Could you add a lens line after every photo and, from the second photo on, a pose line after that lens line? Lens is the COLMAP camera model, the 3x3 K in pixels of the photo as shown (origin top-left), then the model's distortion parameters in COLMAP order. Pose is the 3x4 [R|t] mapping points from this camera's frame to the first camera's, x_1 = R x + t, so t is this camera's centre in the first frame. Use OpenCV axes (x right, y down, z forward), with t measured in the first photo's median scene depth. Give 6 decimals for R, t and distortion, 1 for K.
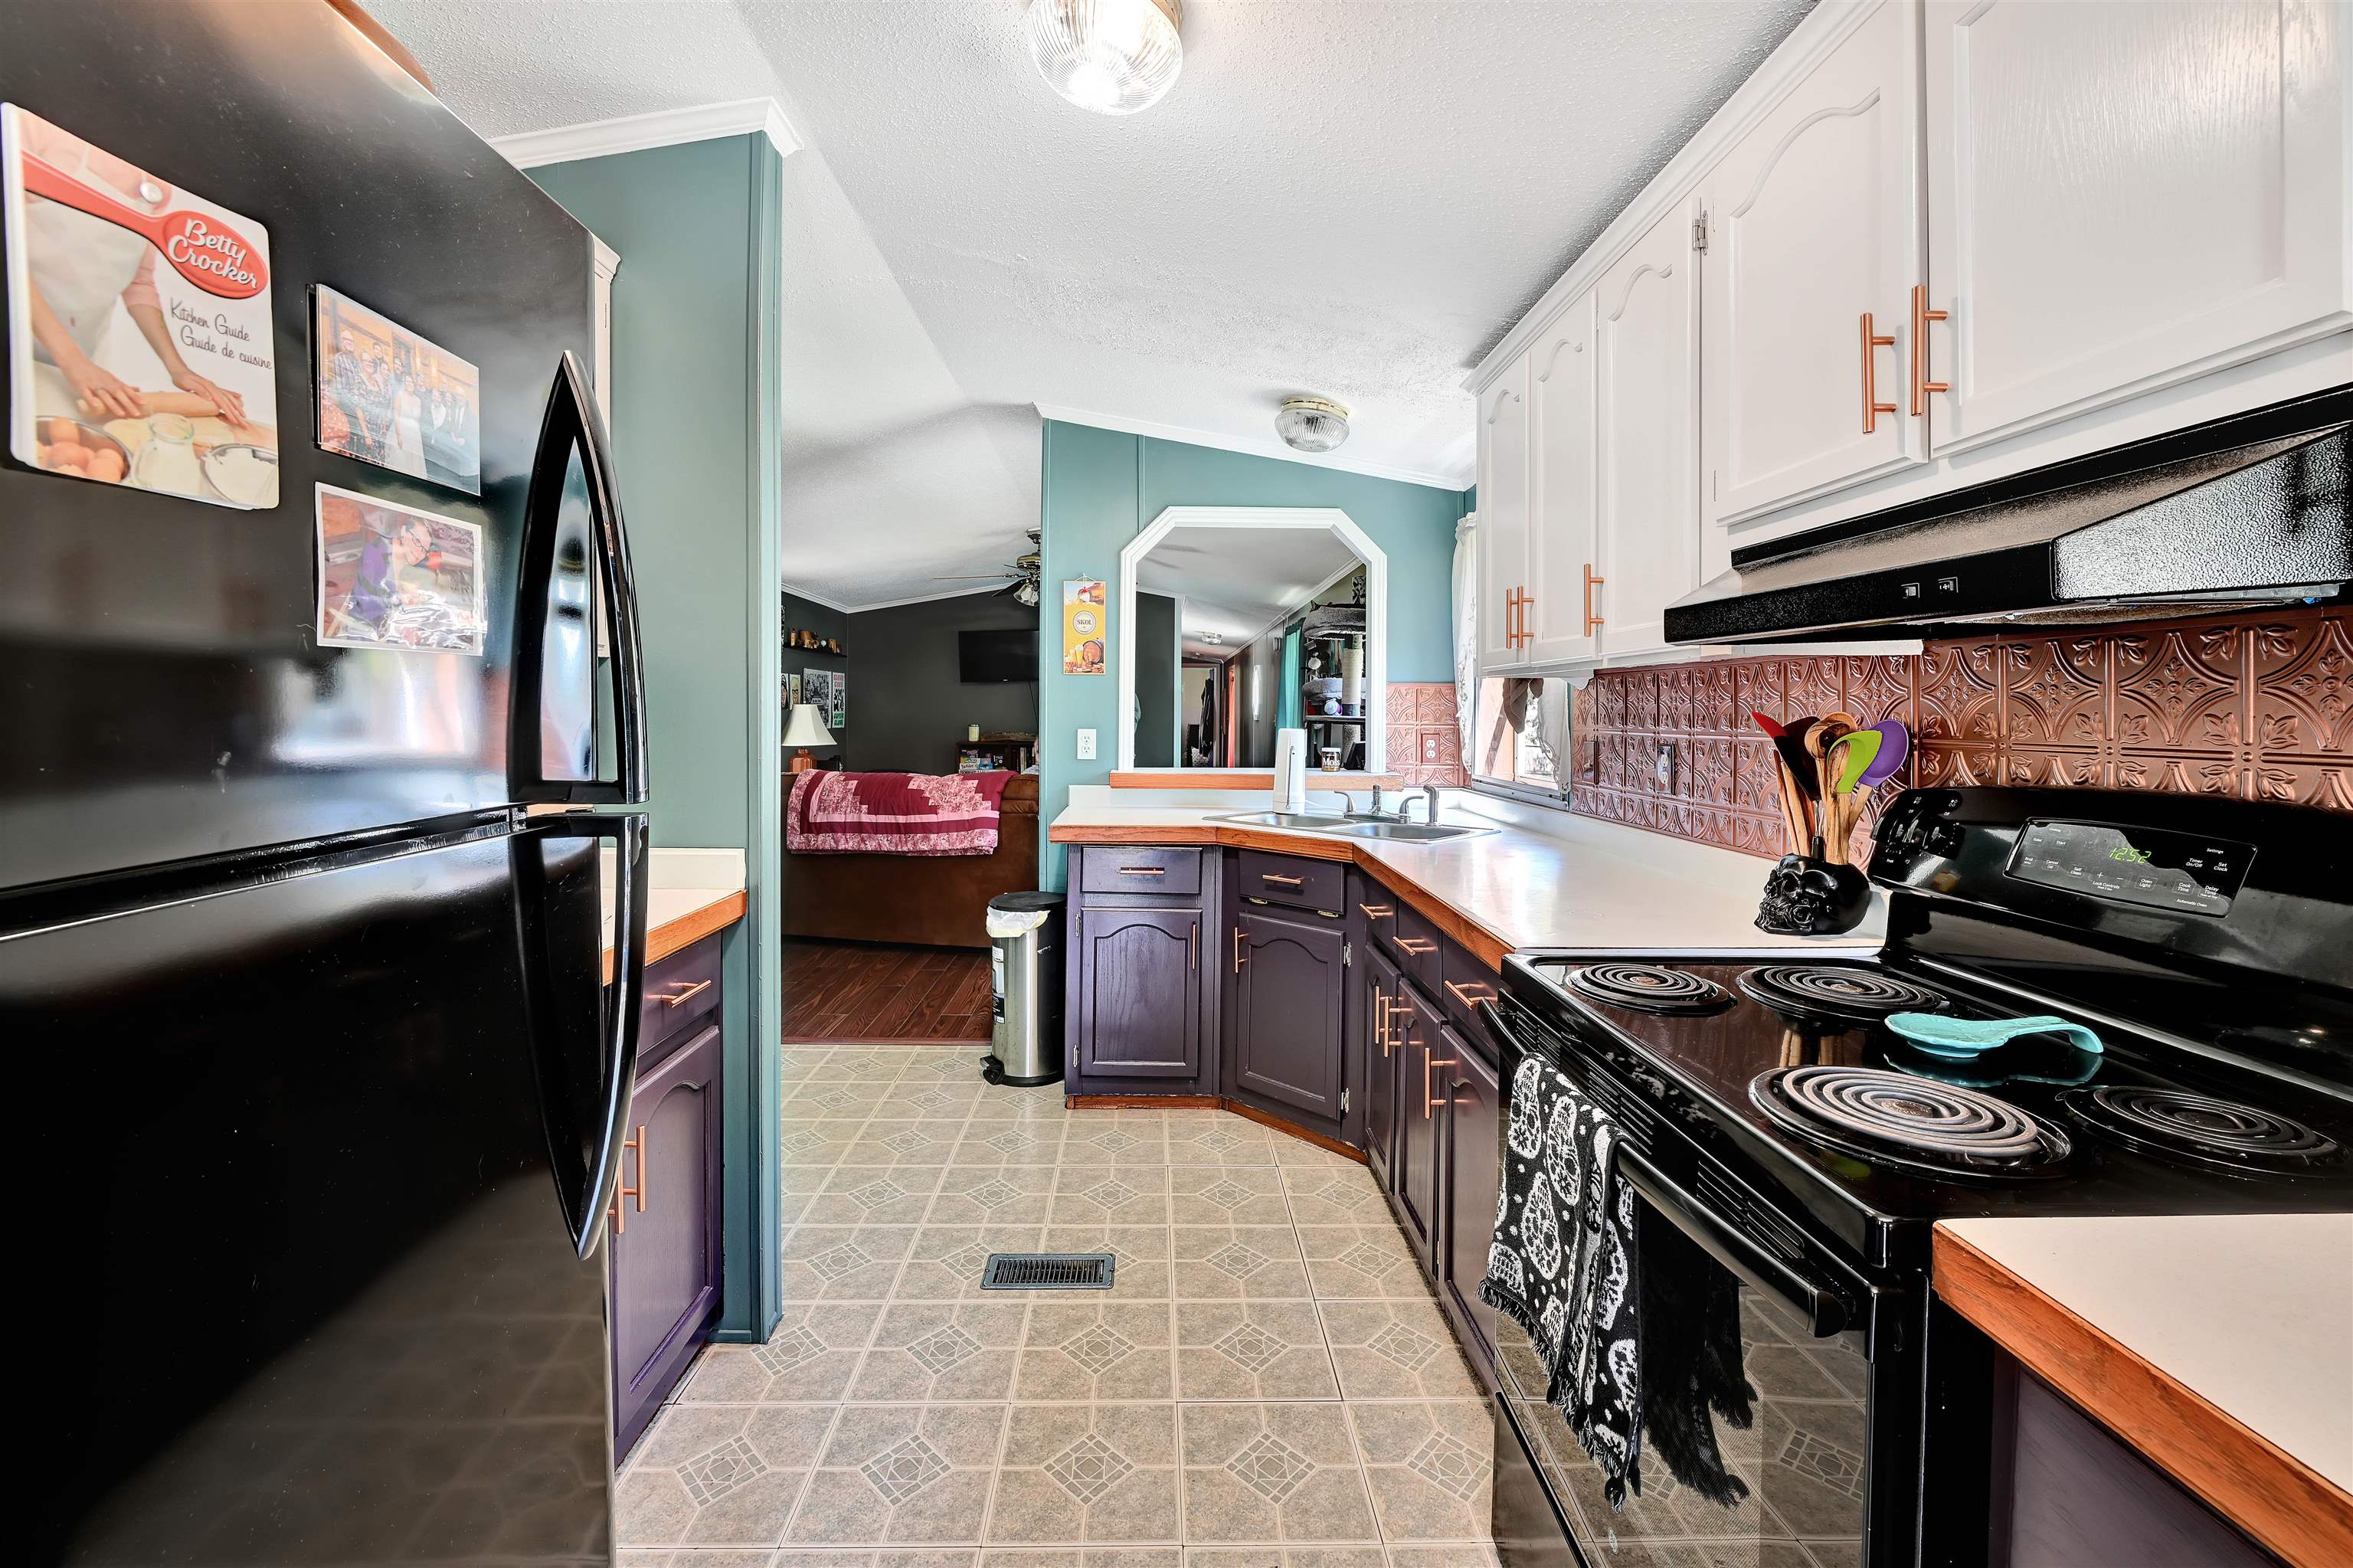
lens RADIAL K [[954.4, 0, 1170.4], [0, 954.4, 728.0], [0, 0, 1]] dist [-0.007329, -0.000258]
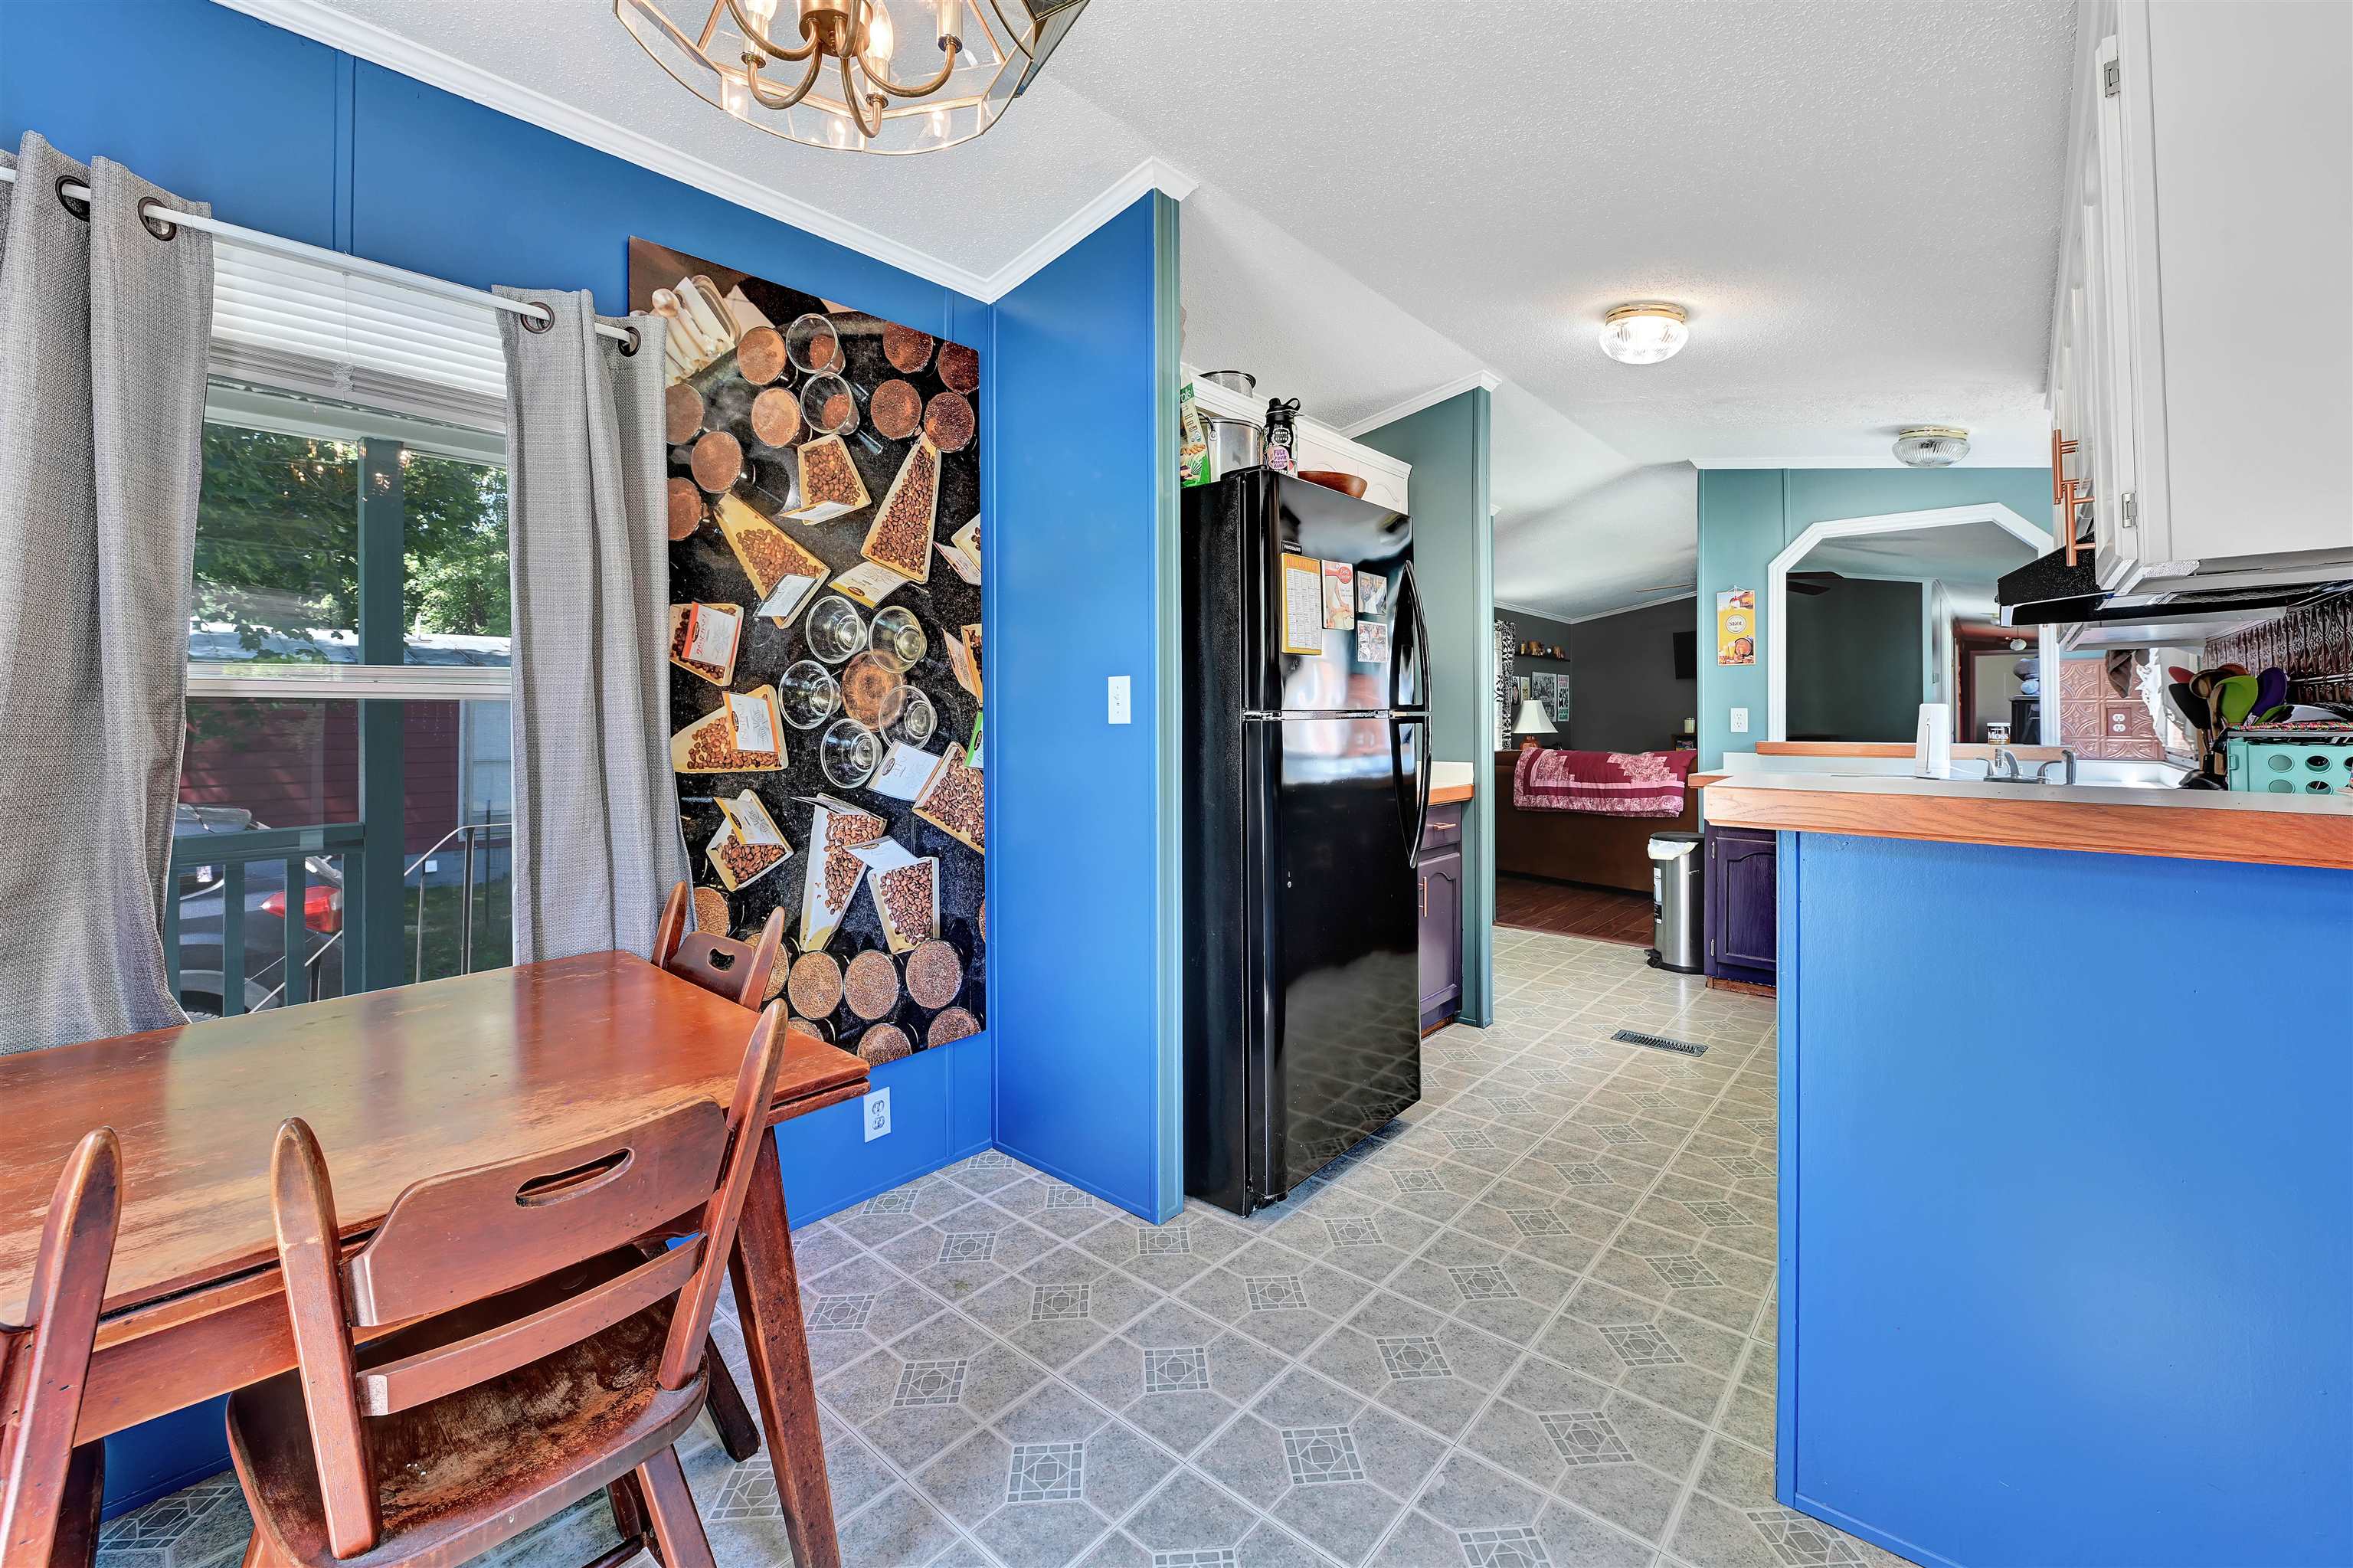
lens RADIAL K [[959.4, 0, 1173.6], [0, 959.4, 701.7], [0, 0, 1]] dist [-0.003187, -0.000276]
pose [[0.735736, -0.019185, -0.676997, 0.226266], [-0.005009, 0.999417, -0.033765, 0.040237], [0.677250, 0.028233, 0.735211, -0.447271]]
